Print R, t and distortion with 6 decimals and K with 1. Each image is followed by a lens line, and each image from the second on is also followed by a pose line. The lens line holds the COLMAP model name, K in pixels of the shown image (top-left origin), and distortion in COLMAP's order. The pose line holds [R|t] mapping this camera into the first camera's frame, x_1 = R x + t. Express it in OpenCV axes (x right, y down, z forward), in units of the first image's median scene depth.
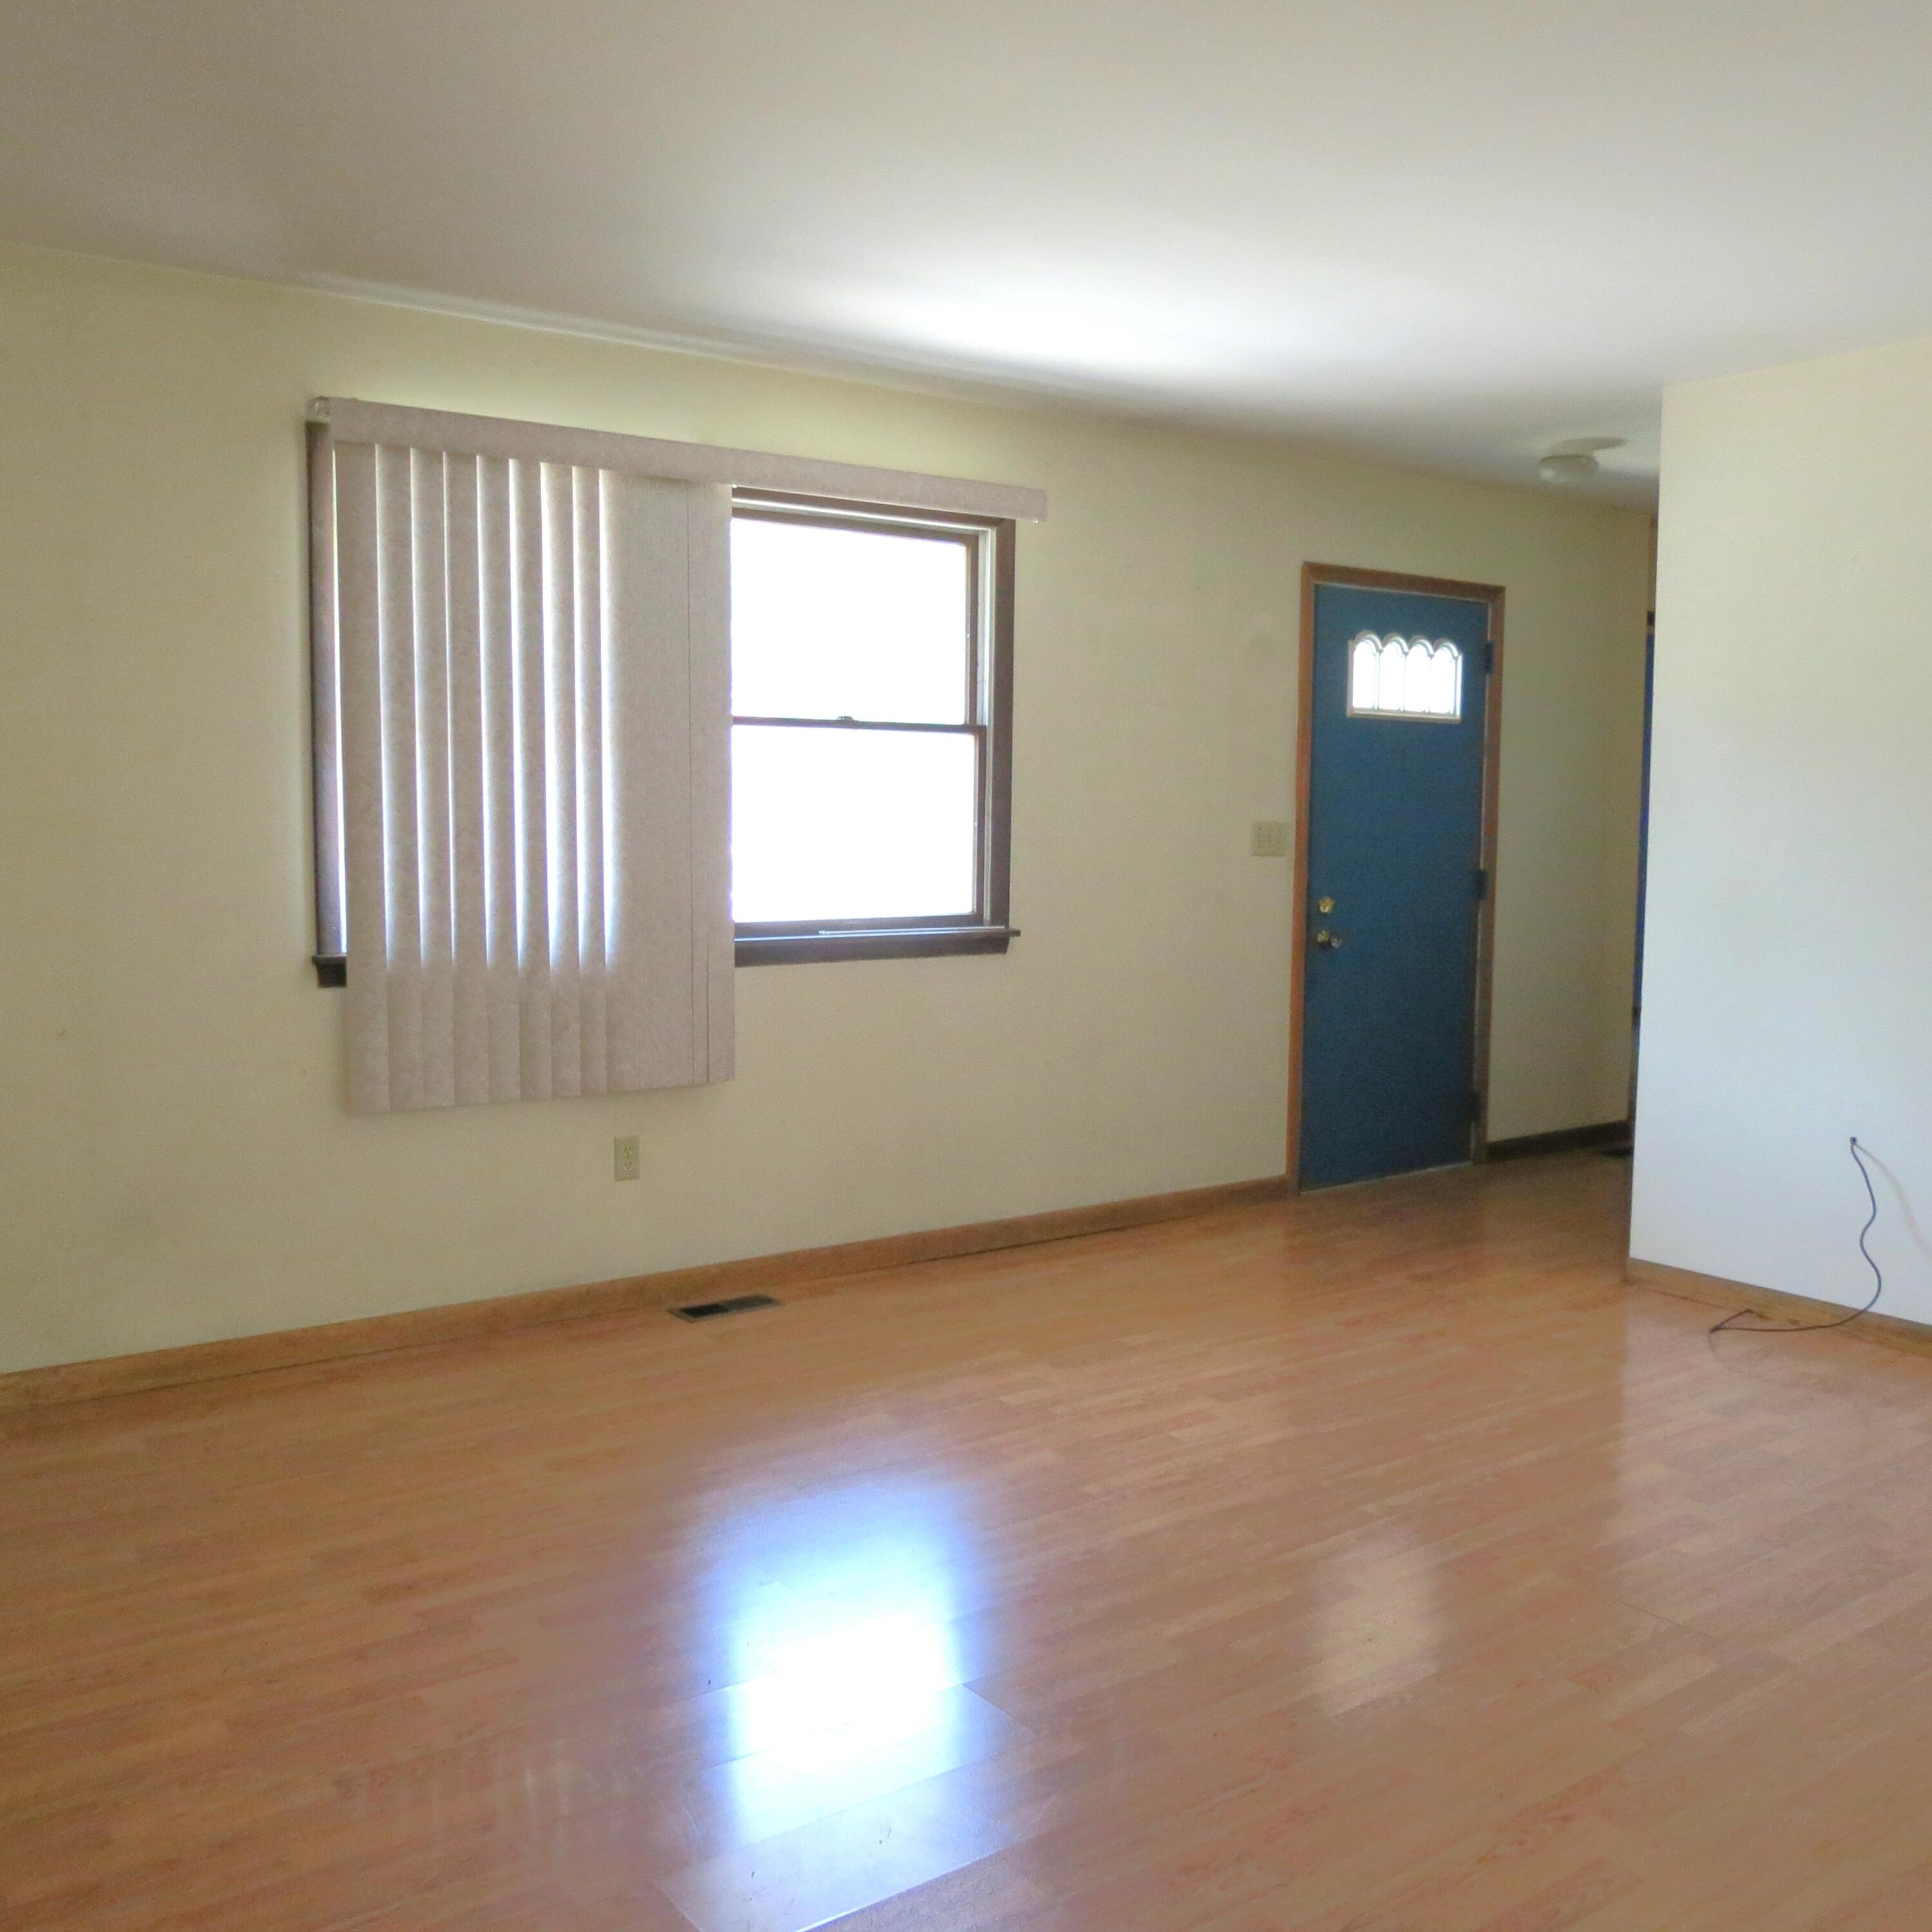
lens RADIAL K [[1844.5, 0, 964.2], [0, 1844.5, 934.1], [0, 0, 1]] dist [-0.020192, -0.007326]
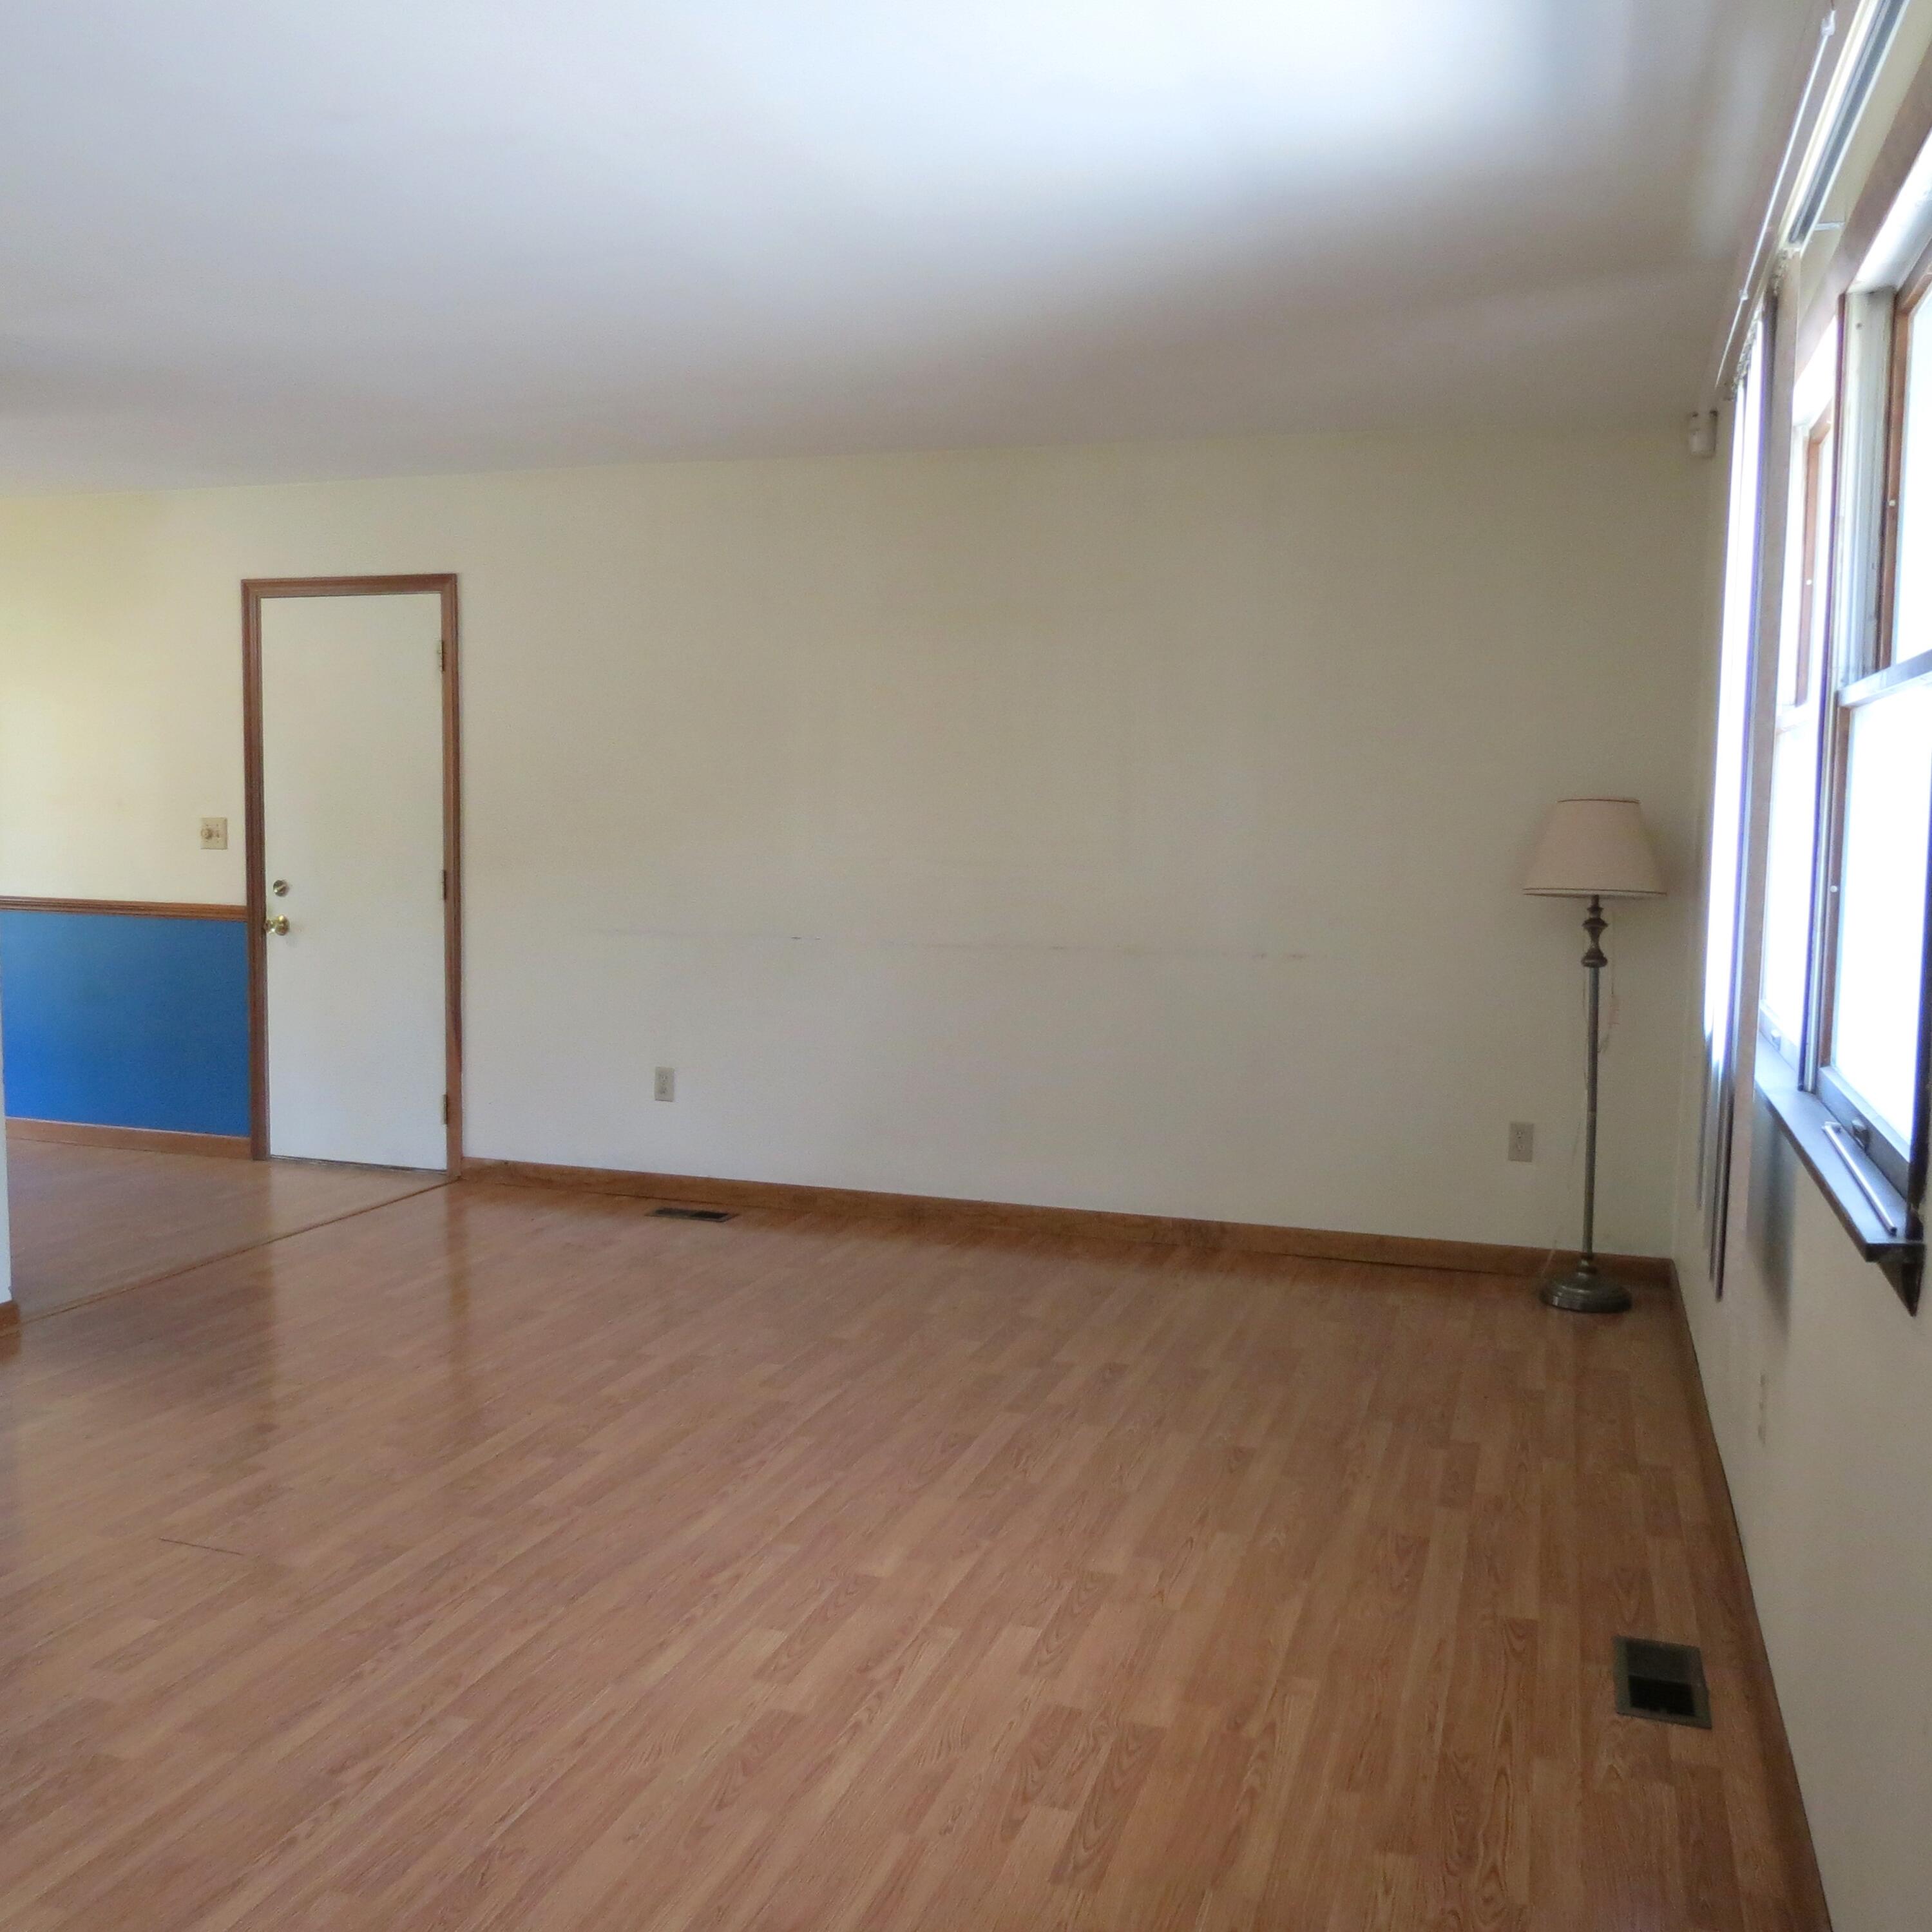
lens RADIAL K [[1848.3, 0, 966.0], [0, 1848.3, 966.0], [0, 0, 1]] dist [-0.025176, -0.000580]
pose [[-0.813549, 0.029045, -0.580770, 0.433326], [-0.064896, 0.987978, 0.140317, -0.105753], [0.577864, 0.151844, -0.801883, 1.428744]]
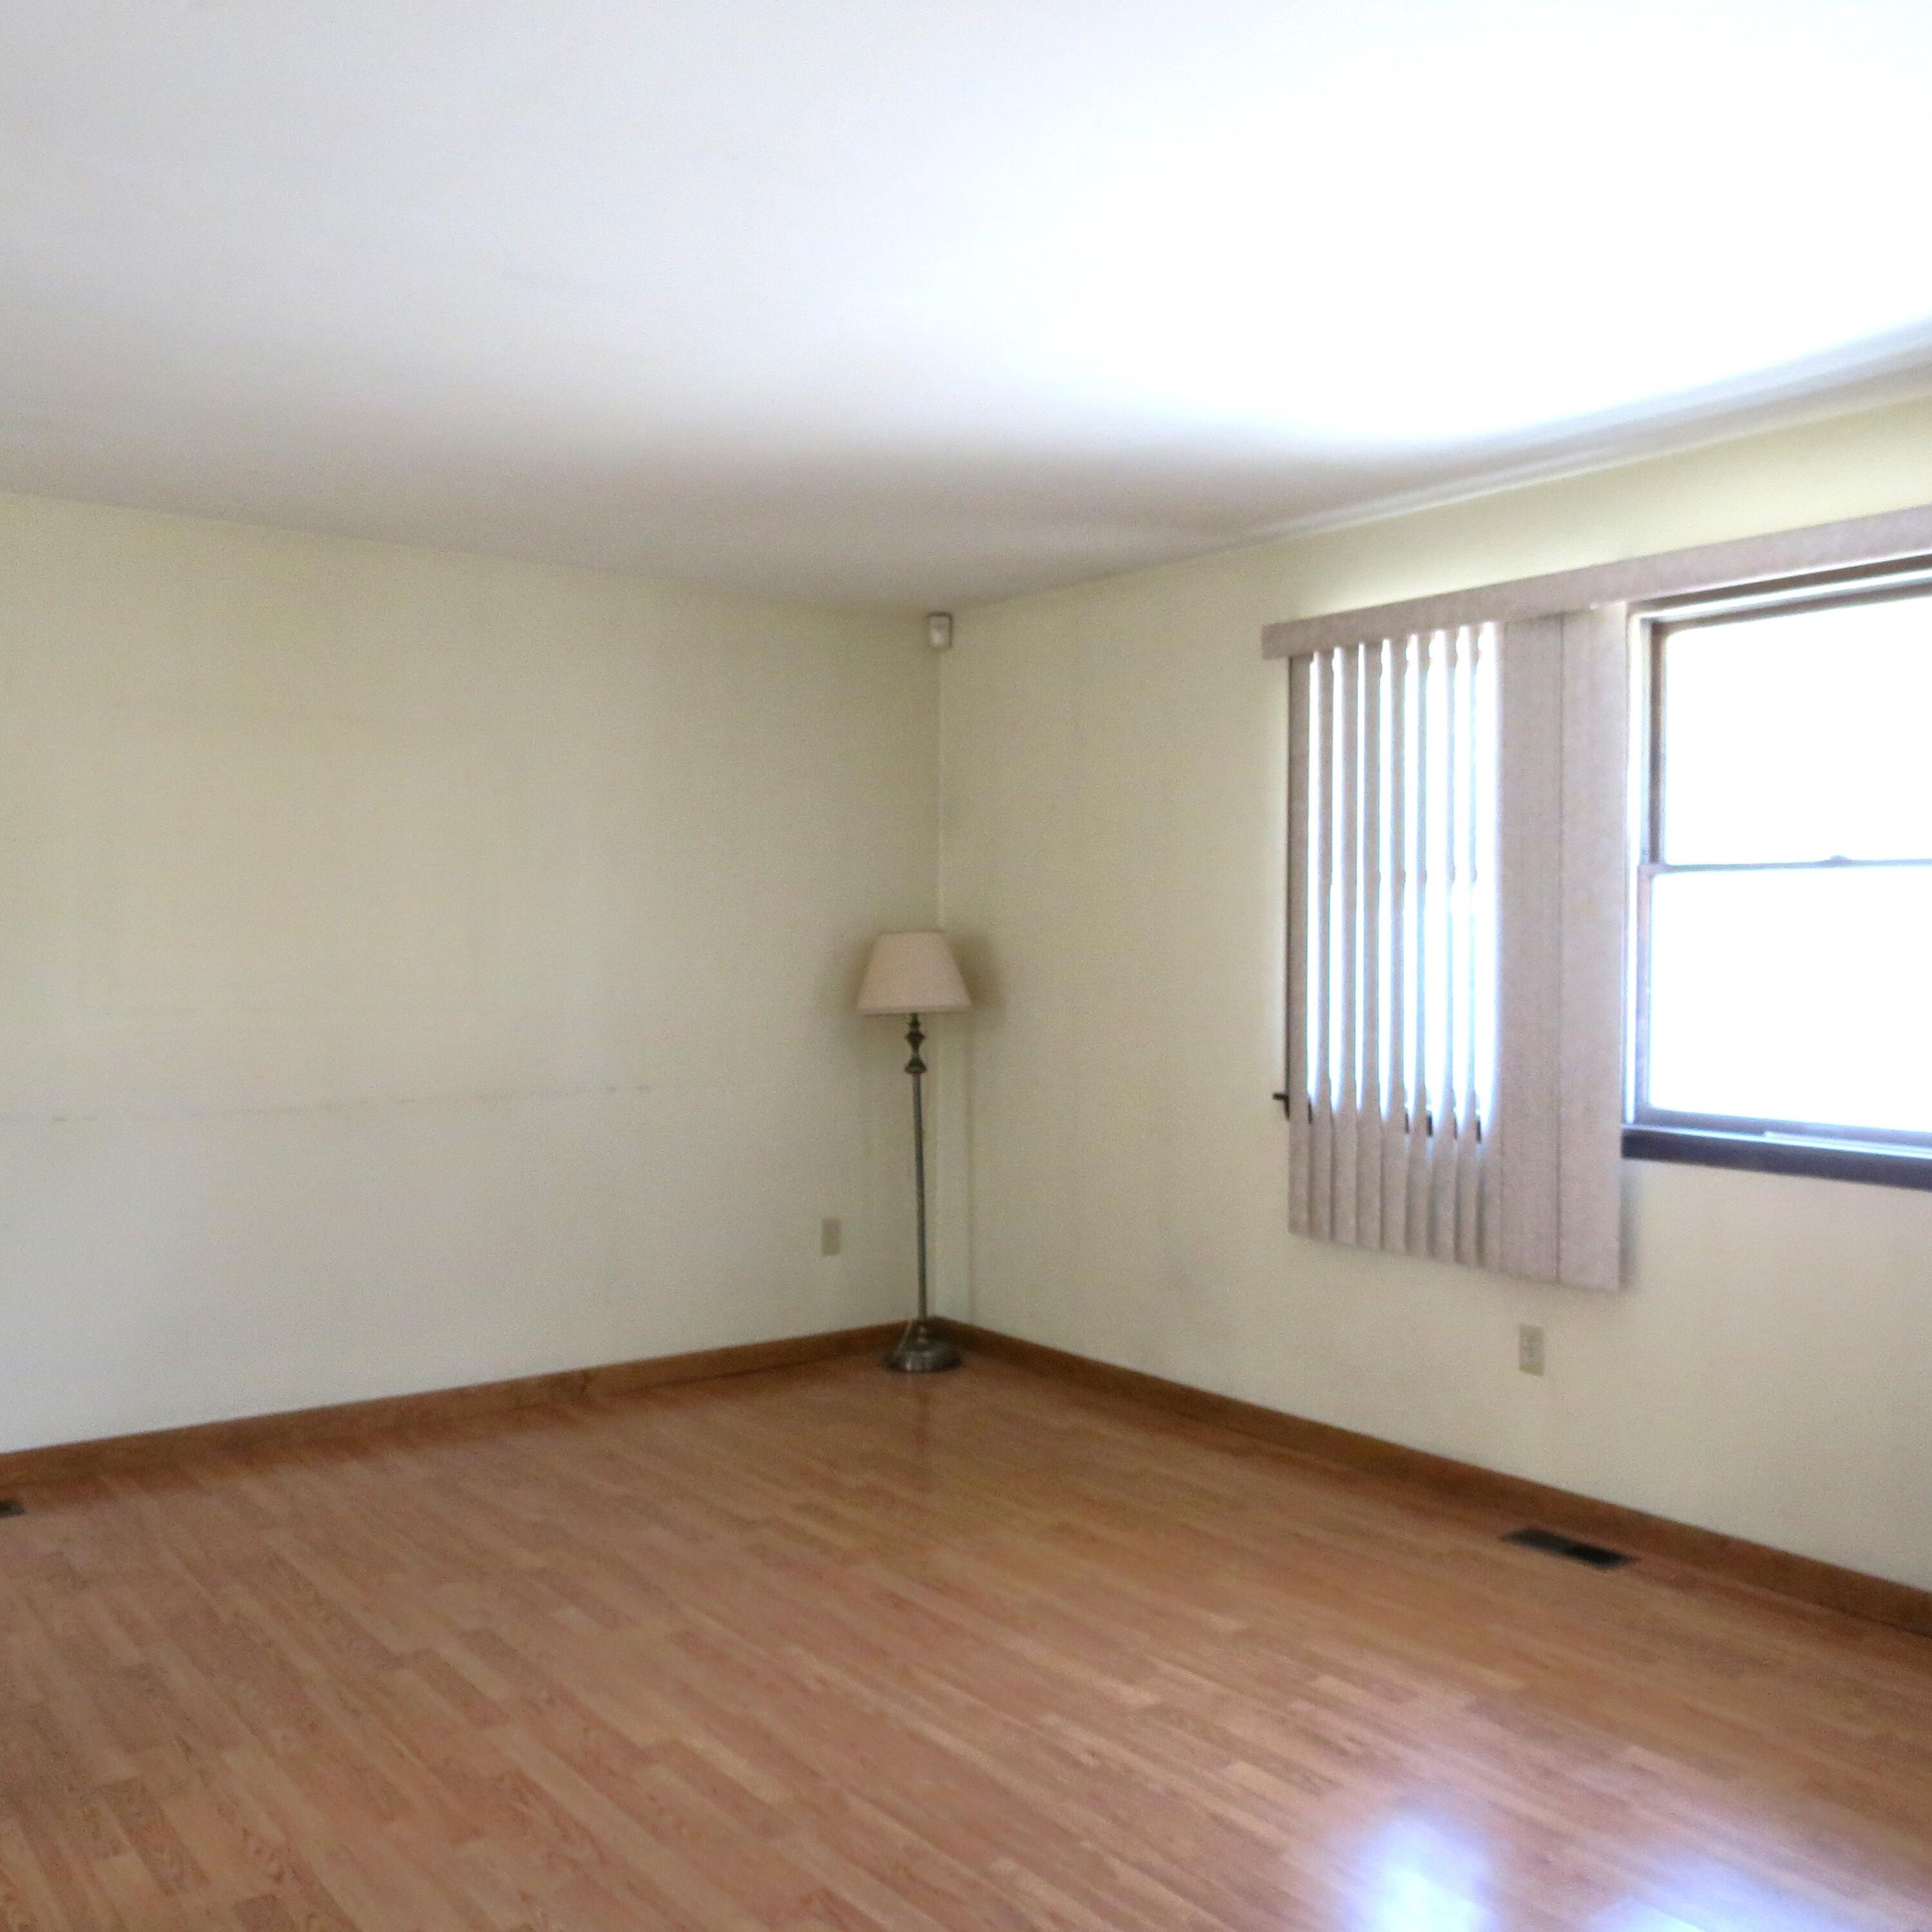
lens RADIAL K [[1848.3, 0, 966.0], [0, 1848.3, 966.0], [0, 0, 1]] dist [-0.025176, -0.000580]
pose [[0.018387, 0.007289, -0.999804, 0.790749], [-0.076448, 0.997056, 0.005863, -0.058208], [0.996904, 0.076325, 0.018890, 0.740561]]
